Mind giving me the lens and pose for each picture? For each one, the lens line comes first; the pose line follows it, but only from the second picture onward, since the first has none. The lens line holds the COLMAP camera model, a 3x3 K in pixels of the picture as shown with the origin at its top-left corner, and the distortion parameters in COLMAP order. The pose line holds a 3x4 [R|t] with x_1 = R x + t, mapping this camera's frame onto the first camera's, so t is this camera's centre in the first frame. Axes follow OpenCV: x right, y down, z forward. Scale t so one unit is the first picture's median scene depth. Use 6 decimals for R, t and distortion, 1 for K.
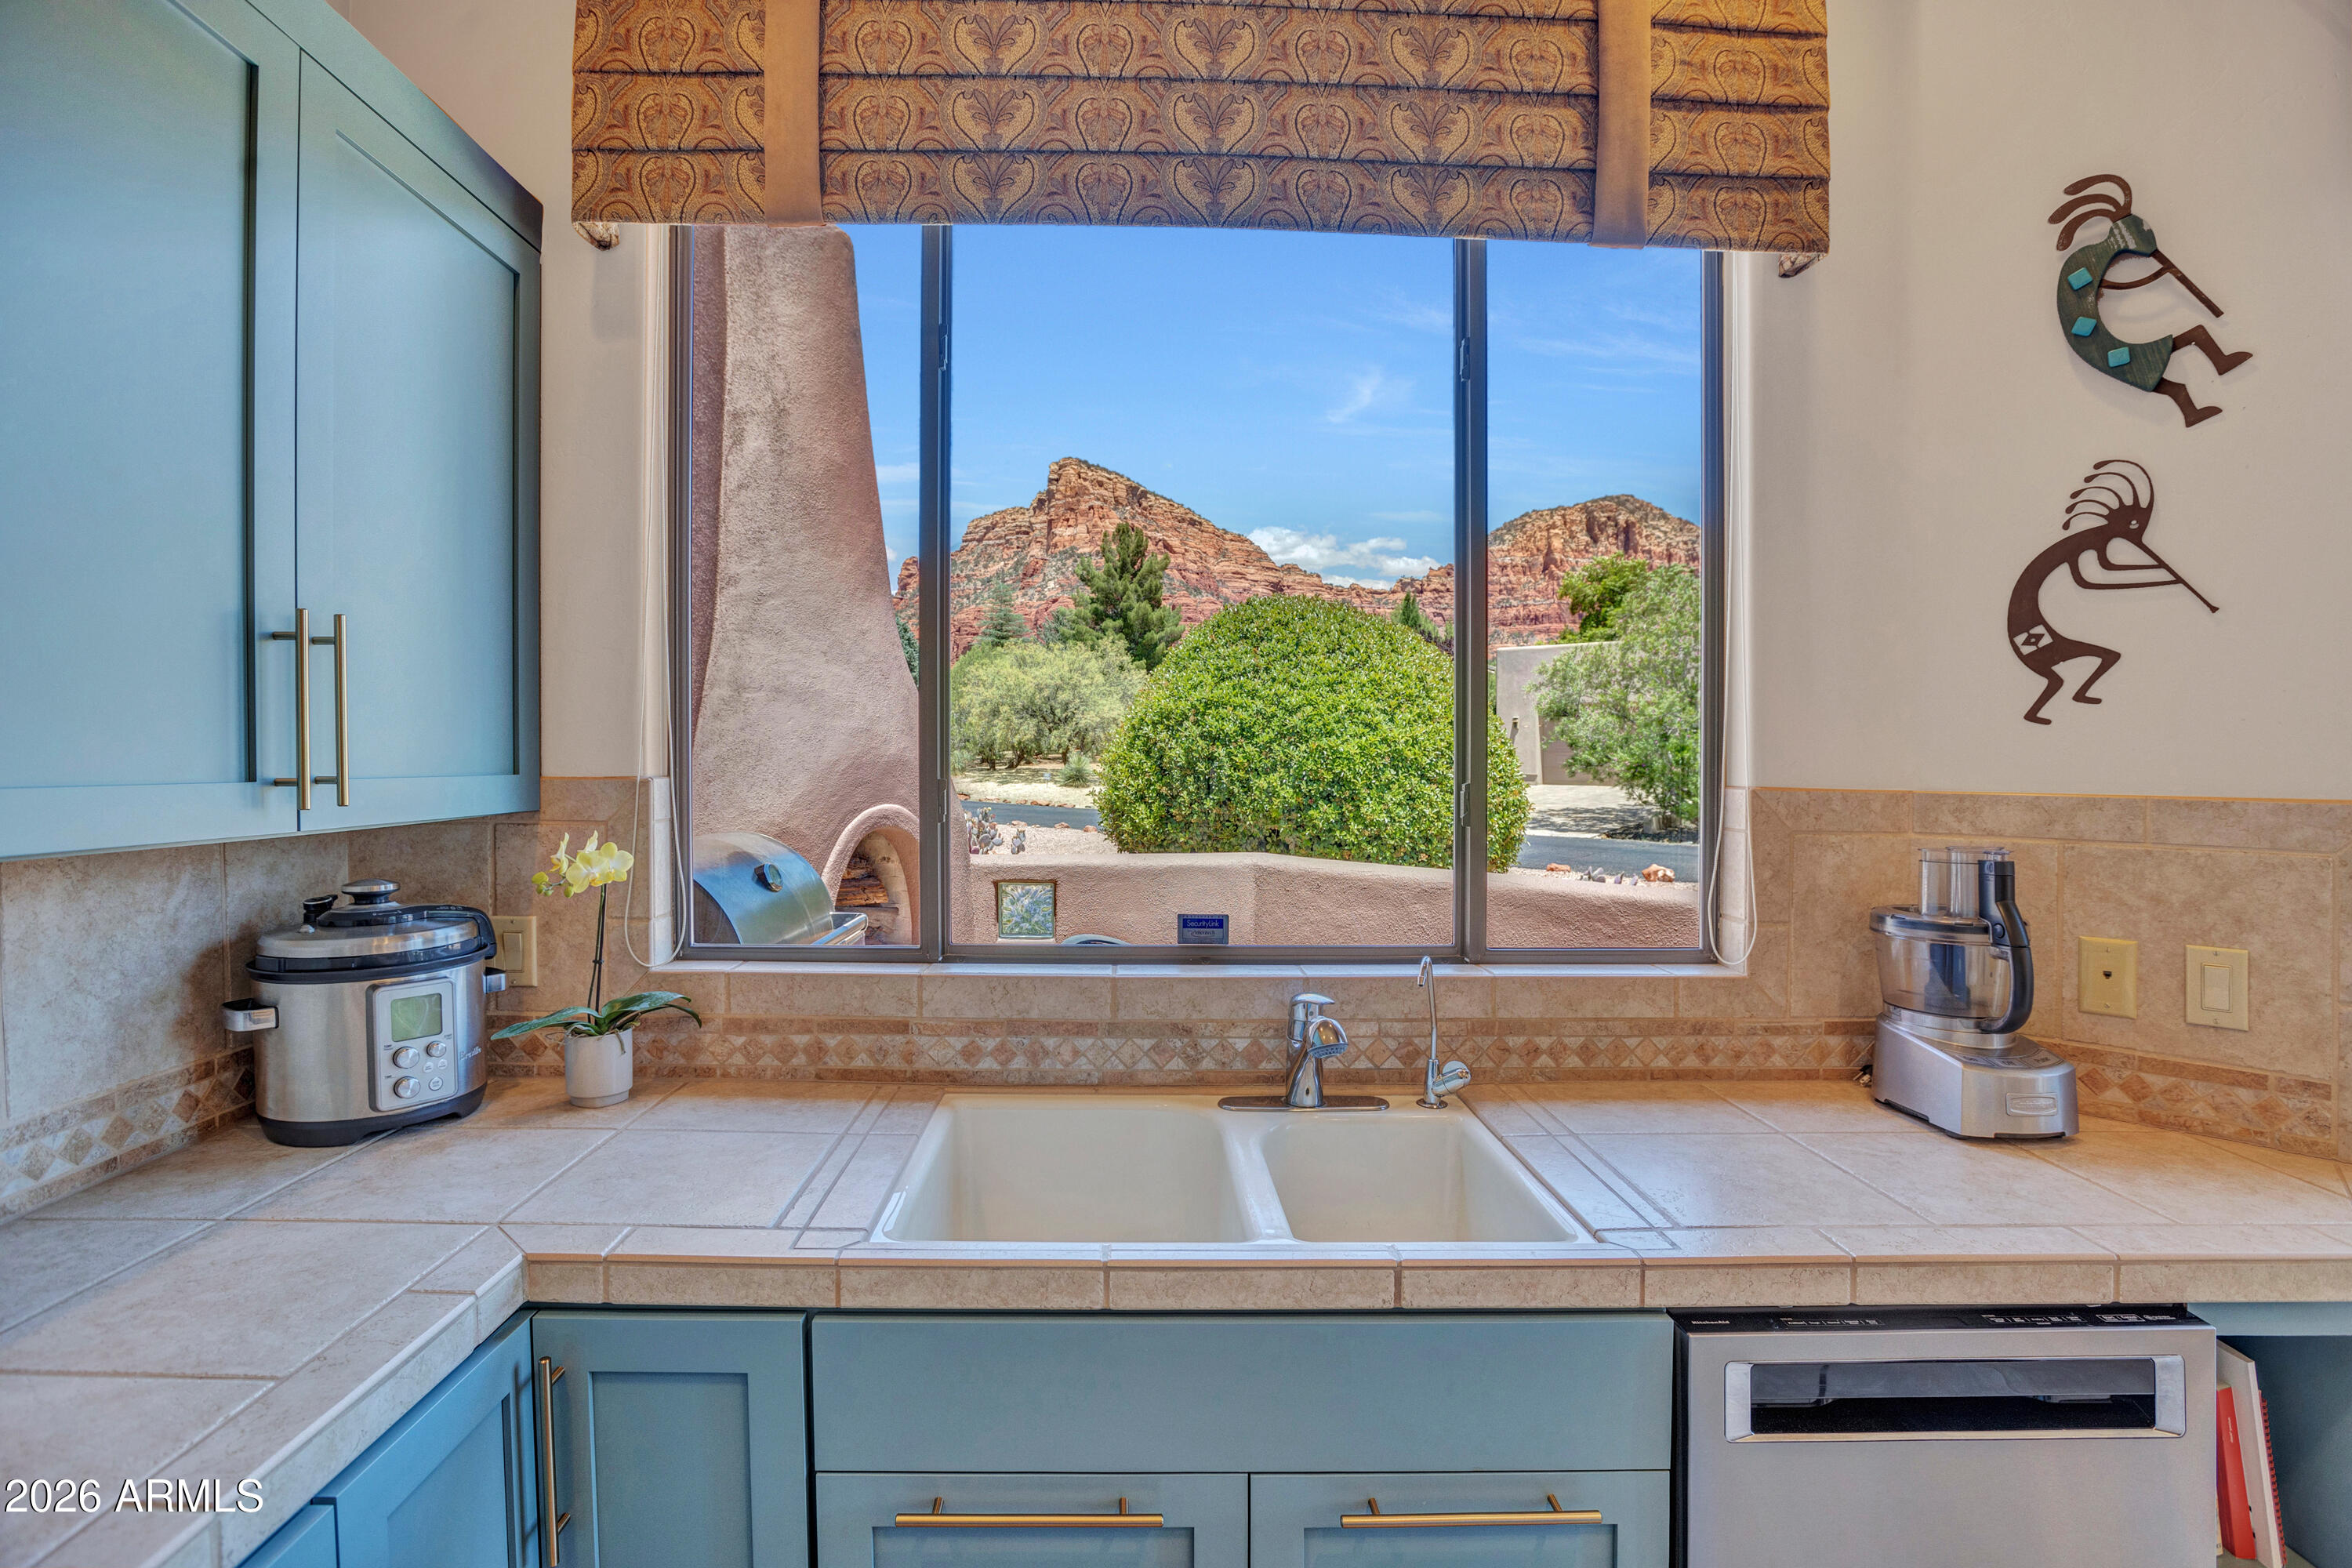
lens RADIAL K [[1094.3, 0, 1150.9], [0, 1094.3, 781.6], [0, 0, 1]] dist [-0.107668, 0.035243]
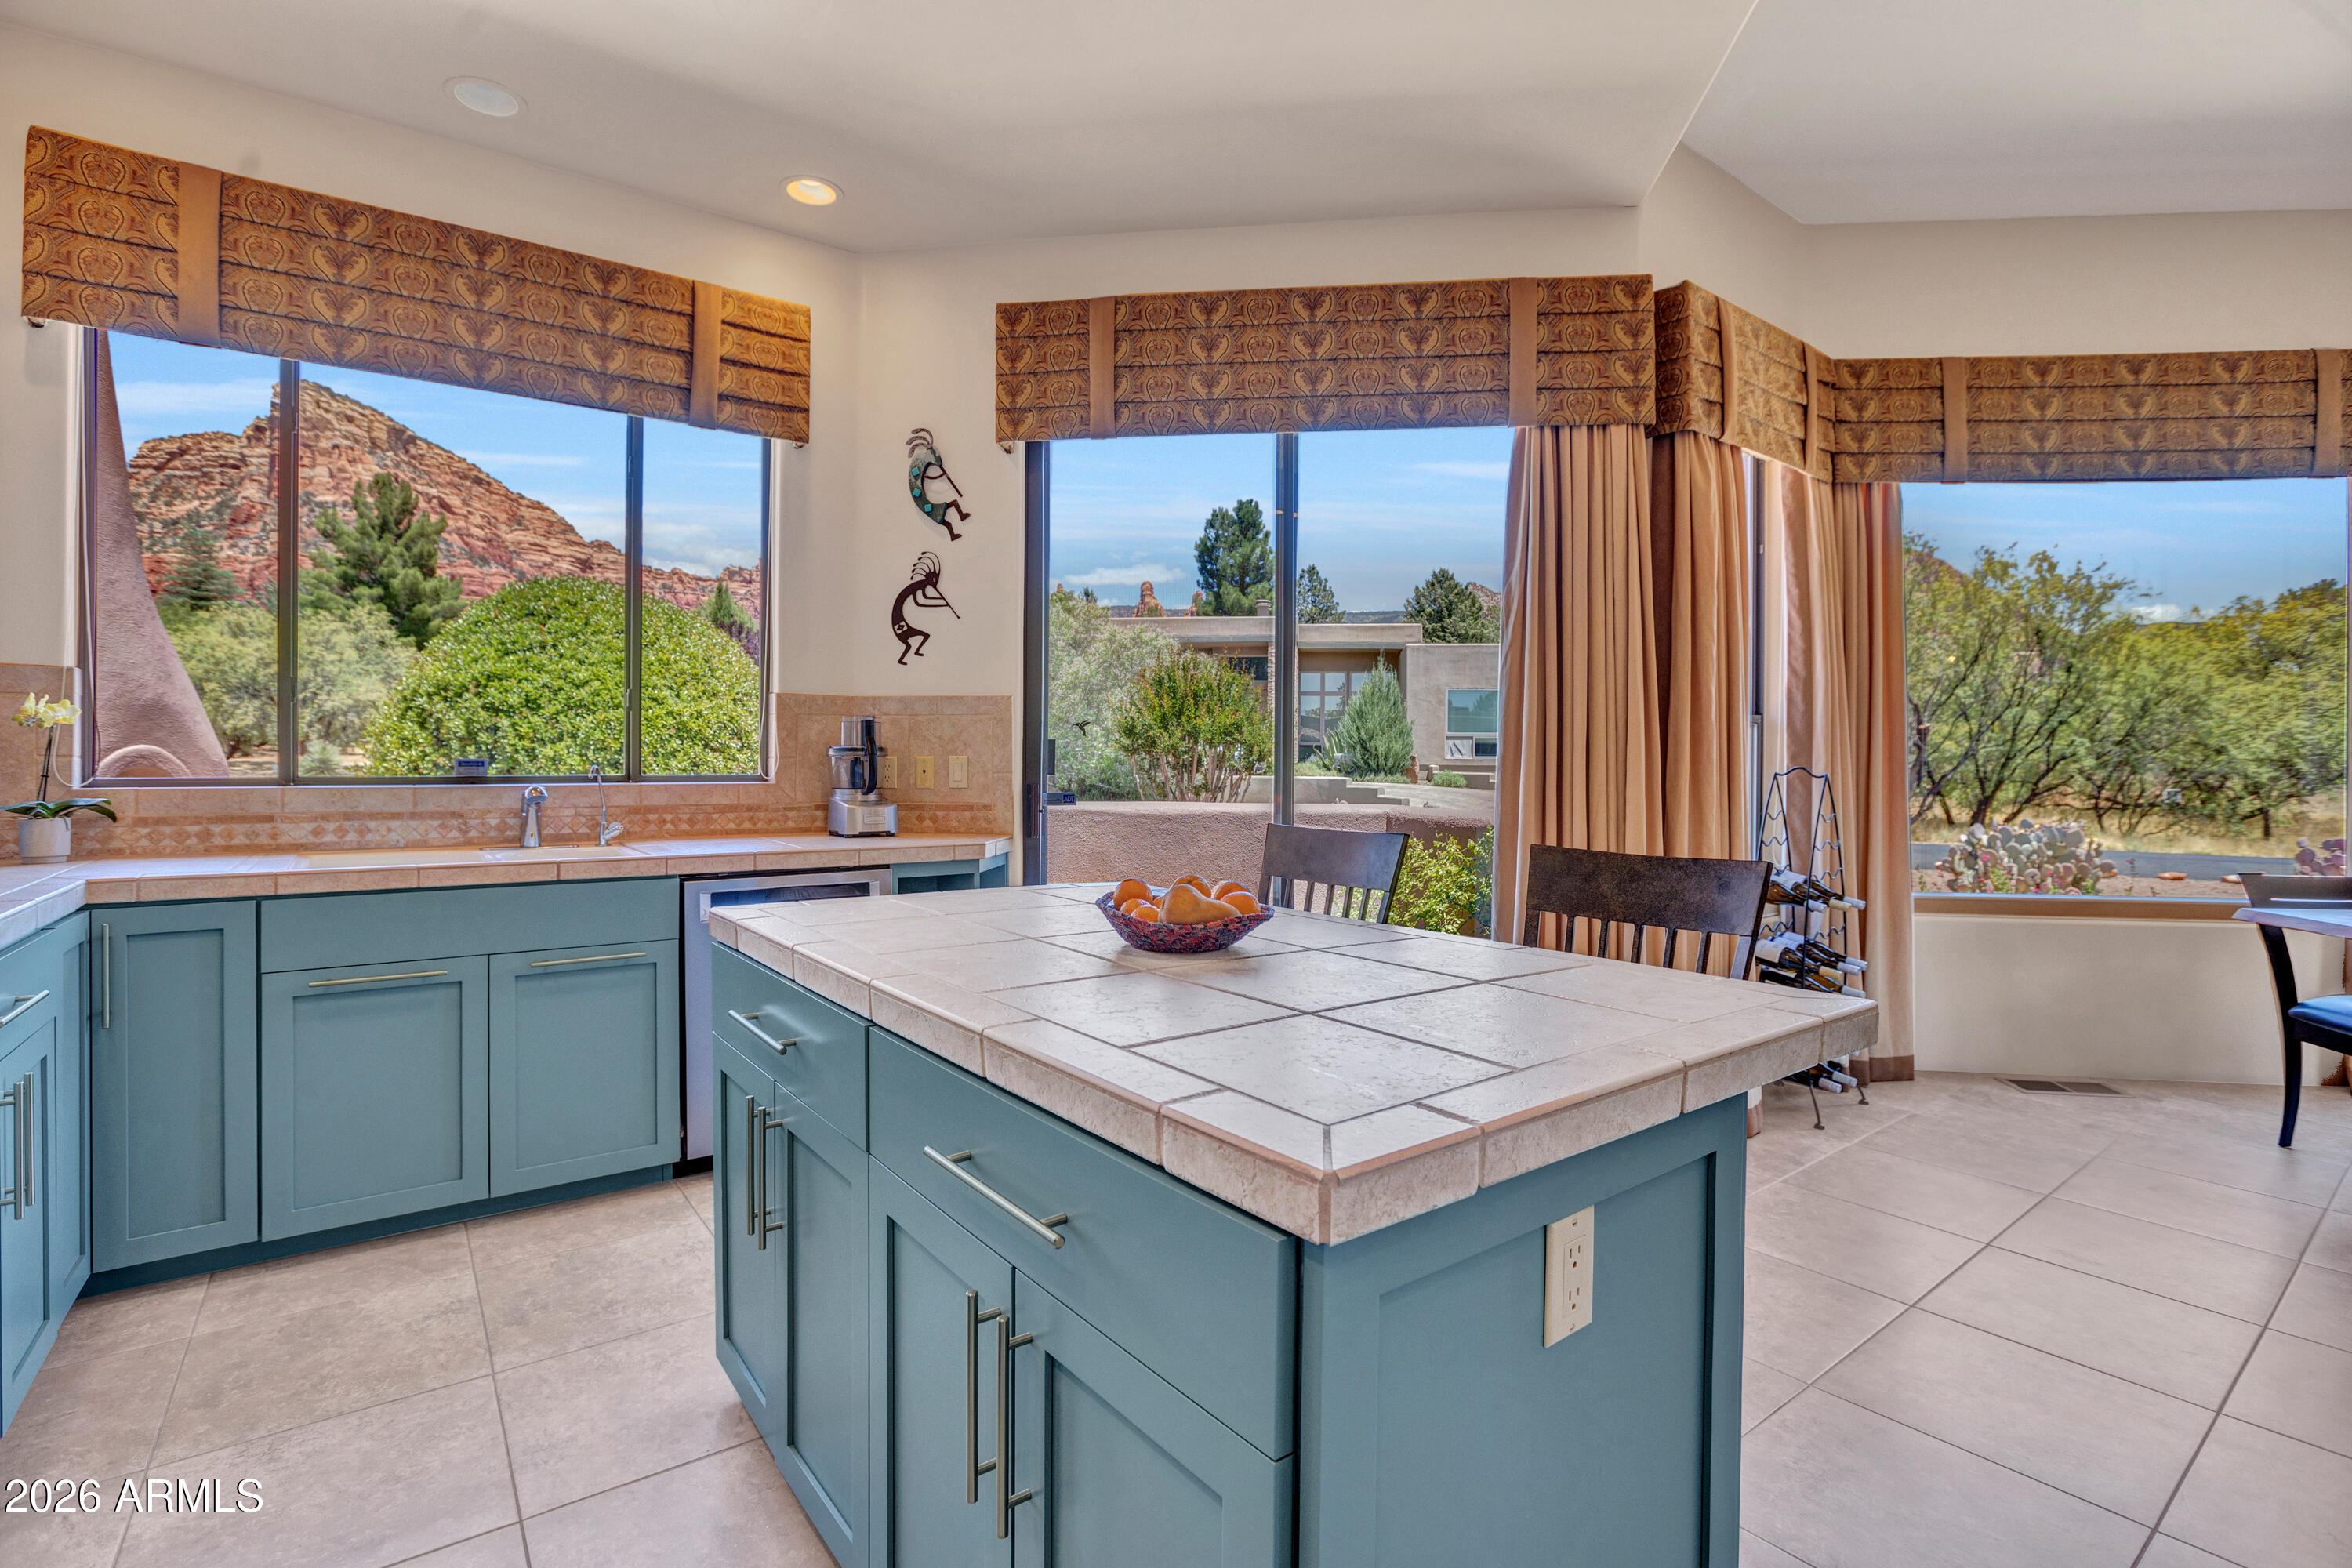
lens RADIAL K [[1081.9, 0, 1179.0], [0, 1081.9, 760.1], [0, 0, 1]] dist [-0.055521, 0.008826]
pose [[0.811820, -0.006200, 0.583874, -0.022789], [0.014906, 0.999838, -0.010108, 0.171412], [-0.583717, 0.016909, 0.811781, -1.173369]]
